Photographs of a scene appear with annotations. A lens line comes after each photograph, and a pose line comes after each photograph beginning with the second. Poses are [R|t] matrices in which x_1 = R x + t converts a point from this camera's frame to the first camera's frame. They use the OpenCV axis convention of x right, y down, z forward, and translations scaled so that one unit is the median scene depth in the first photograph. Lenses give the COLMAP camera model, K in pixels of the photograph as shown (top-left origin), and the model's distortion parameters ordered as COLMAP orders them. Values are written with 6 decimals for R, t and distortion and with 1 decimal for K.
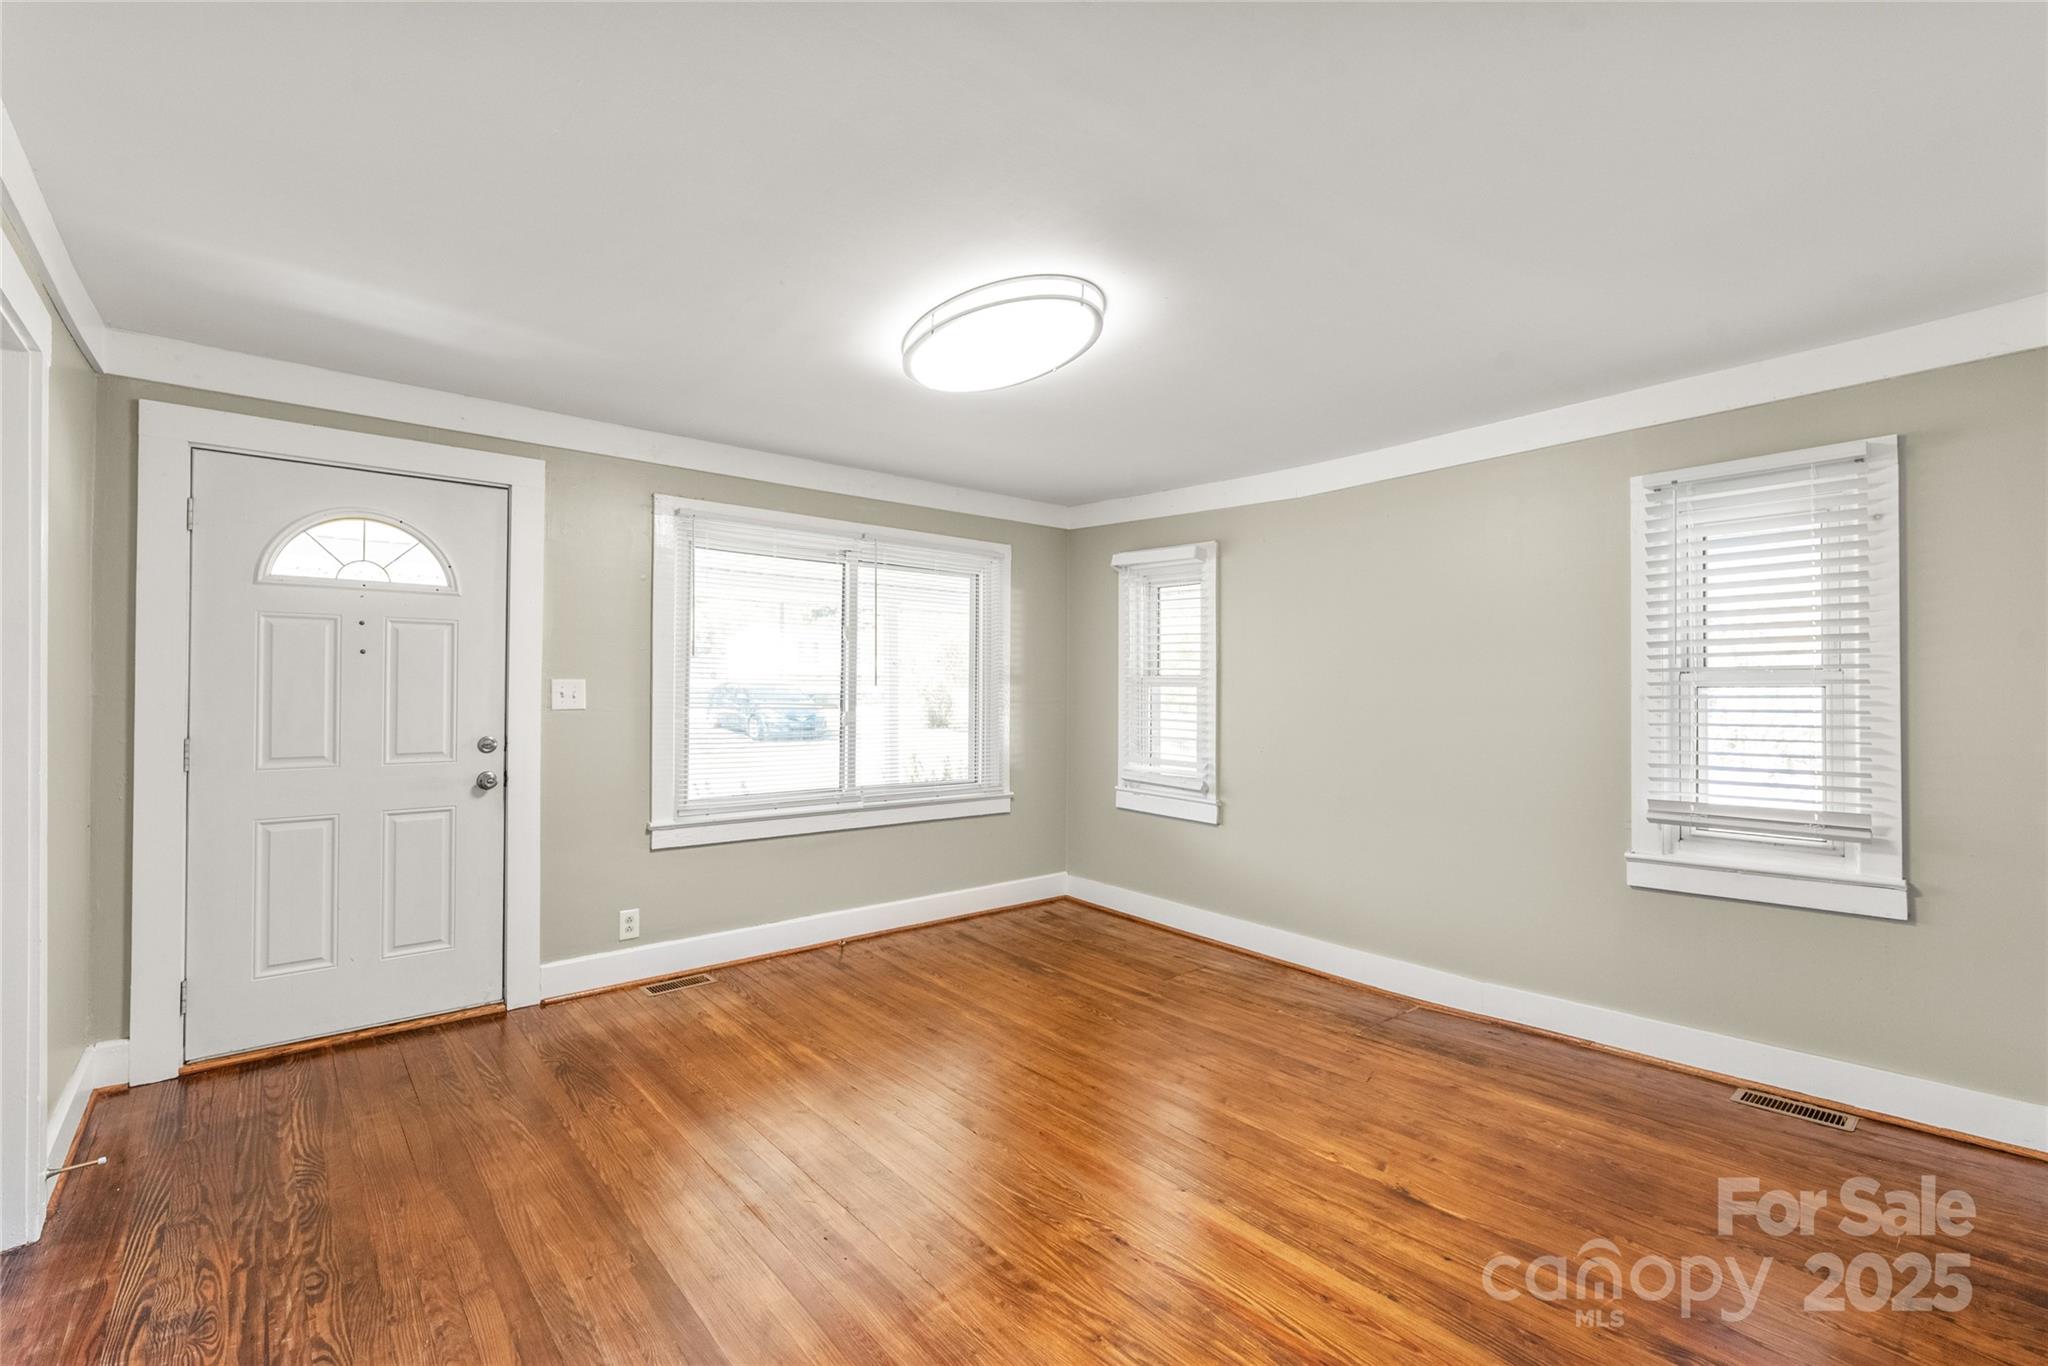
lens RADIAL K [[893.4, 0, 1038.4], [0, 893.4, 686.4], [0, 0, 1]] dist [-0.000577, -0.000727]
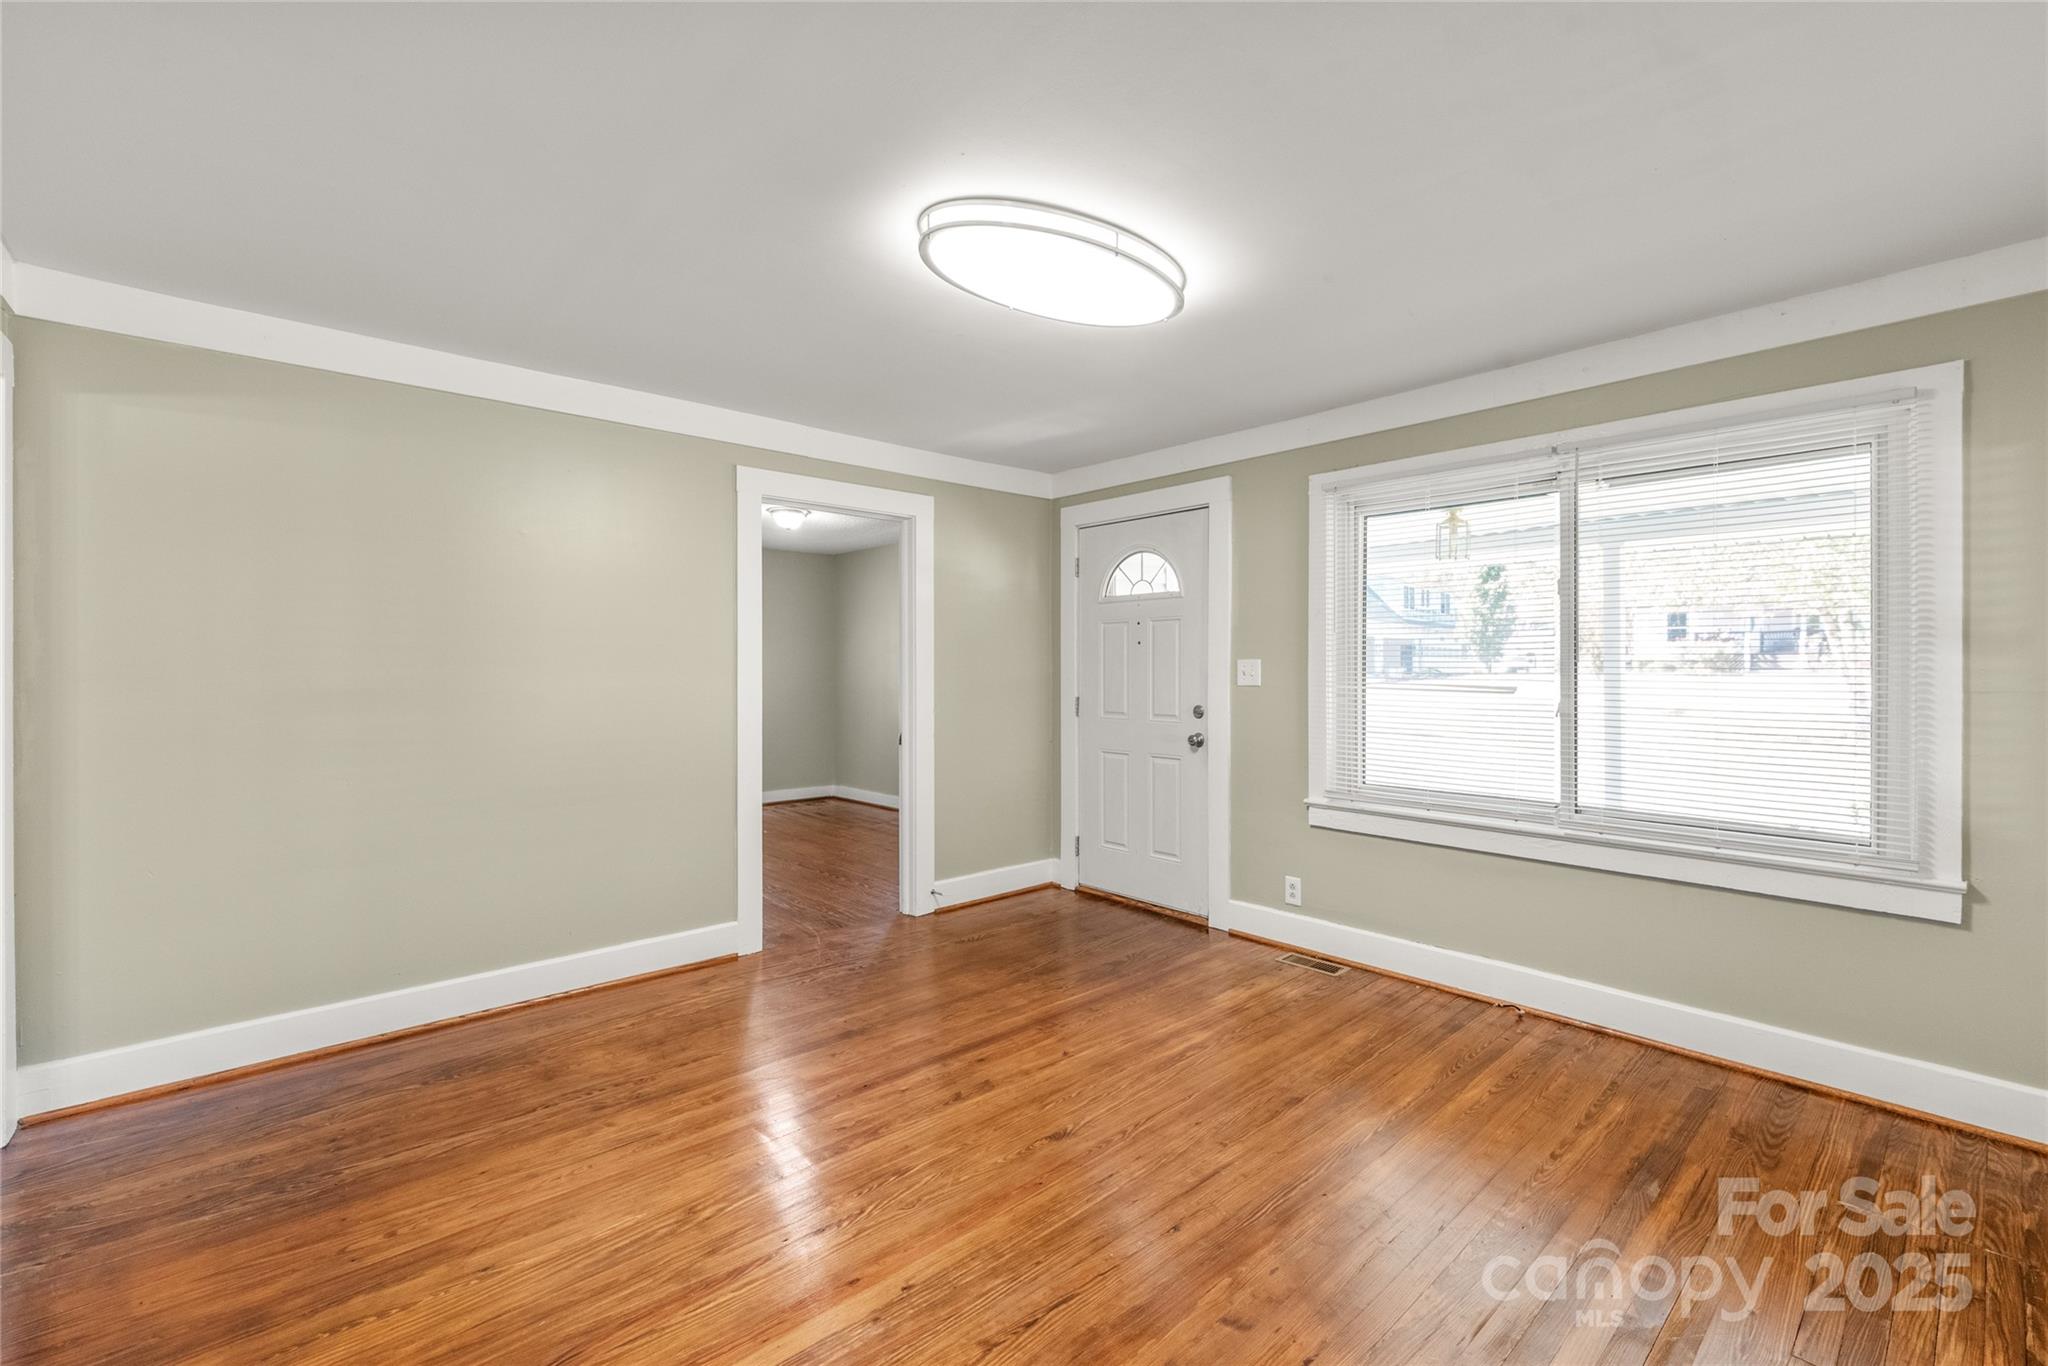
lens RADIAL K [[893.4, 0, 1034.4], [0, 893.4, 669.5], [0, 0, 1]] dist [-0.000577, -0.000727]
pose [[0.006967, -0.003214, -0.999971, 0.619807], [0.002911, 0.999991, -0.003194, 0.007726], [0.999971, -0.002888, 0.006977, 0.714373]]
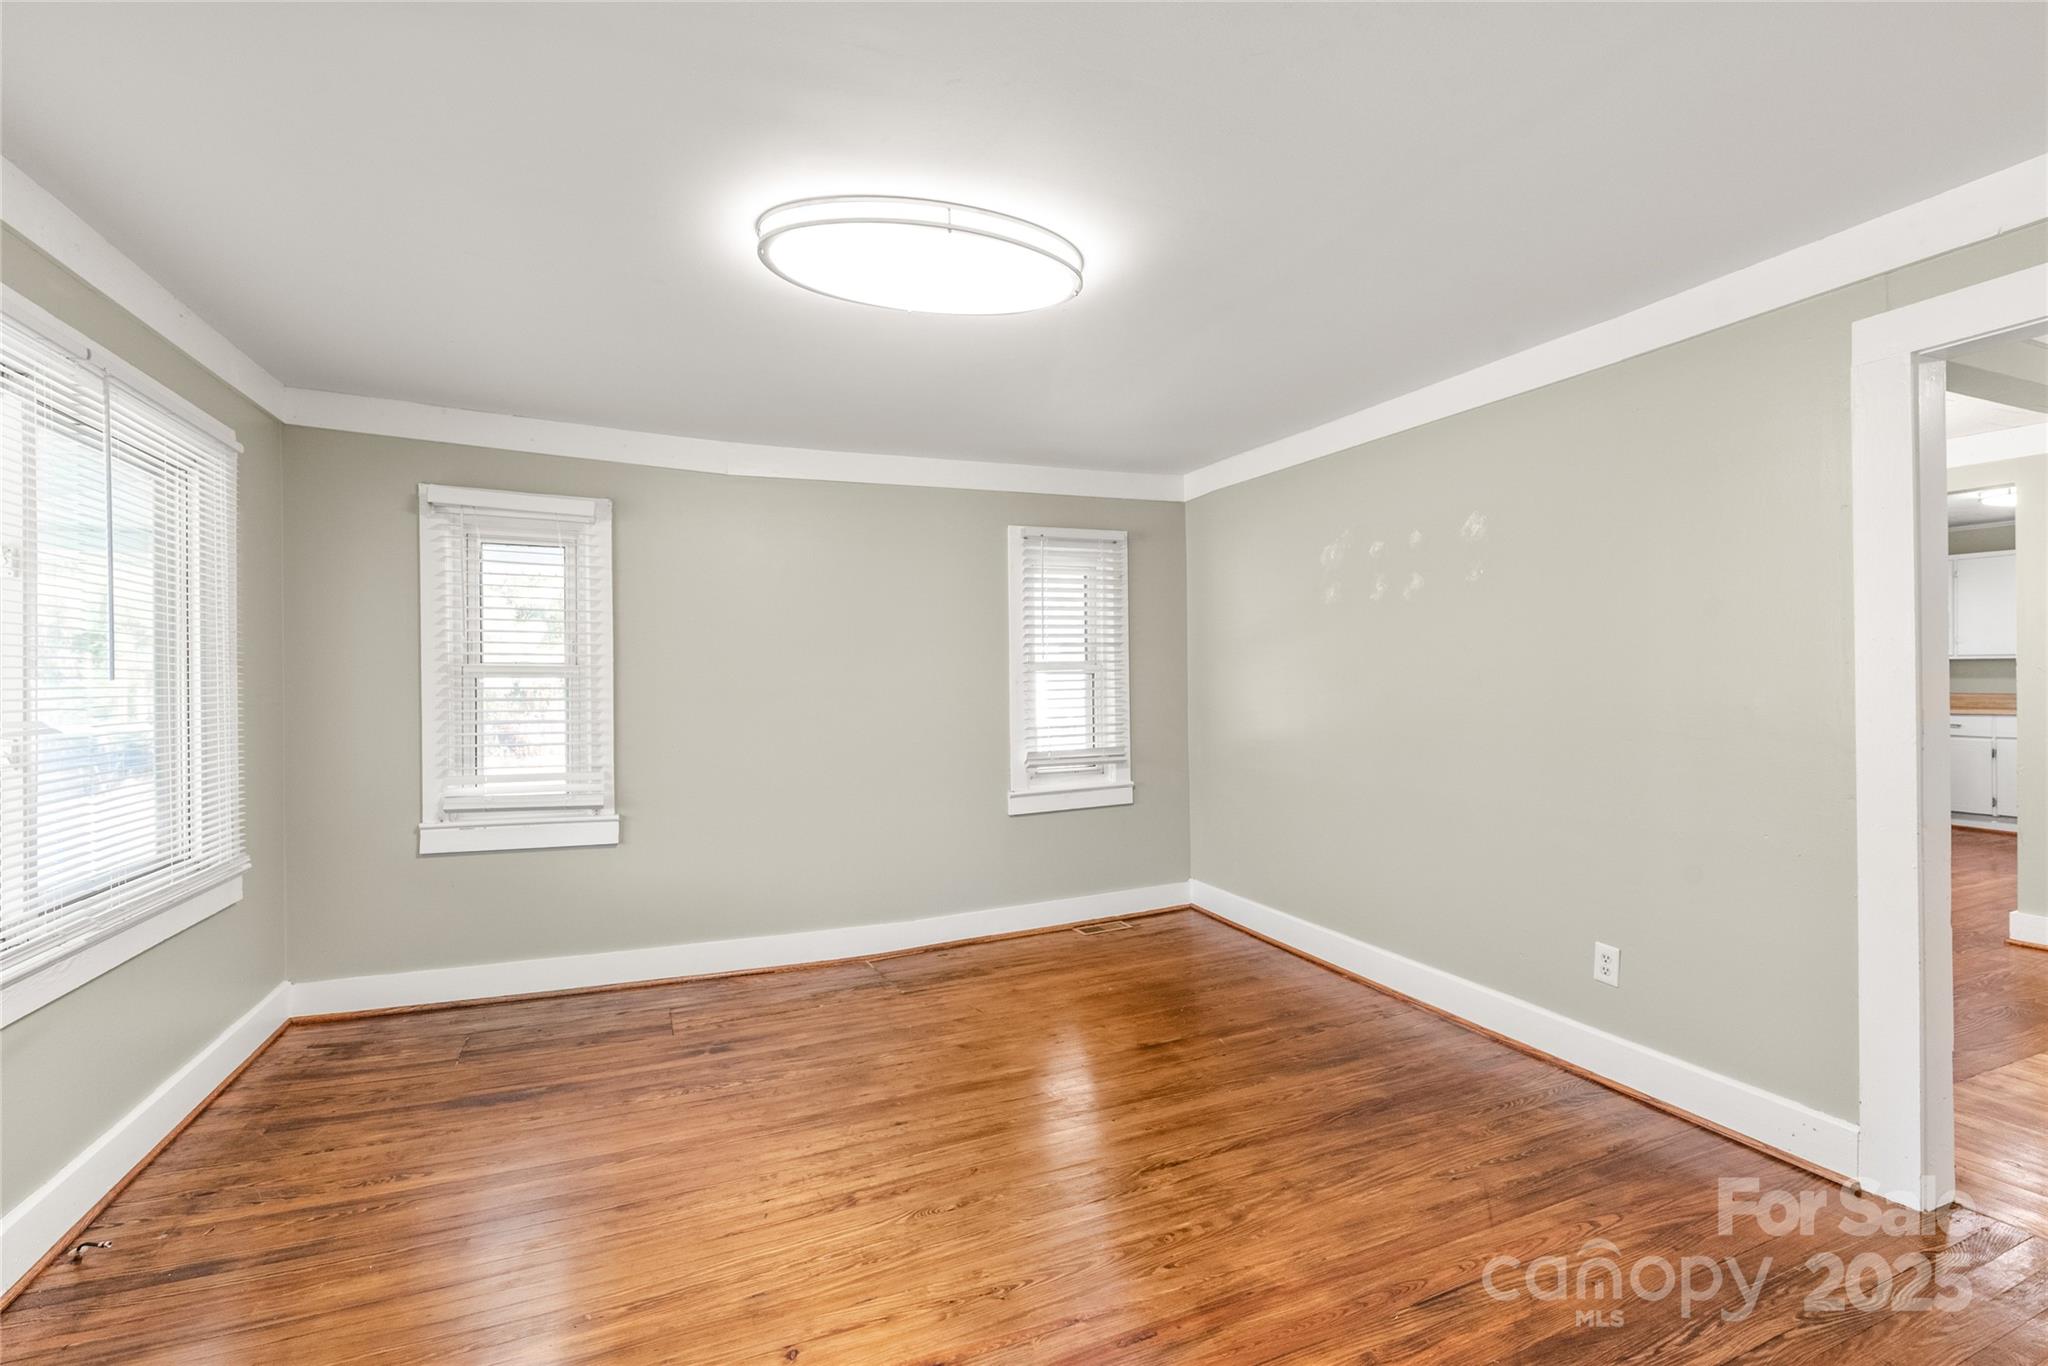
lens RADIAL K [[893.4, 0, 1046.5], [0, 893.4, 678.6], [0, 0, 1]] dist [-0.000577, -0.000727]
pose [[0.291222, -0.007821, 0.956624, -0.602204], [0.006160, 0.999961, 0.006300, -0.001058], [-0.956636, 0.004058, 0.291259, 0.481434]]
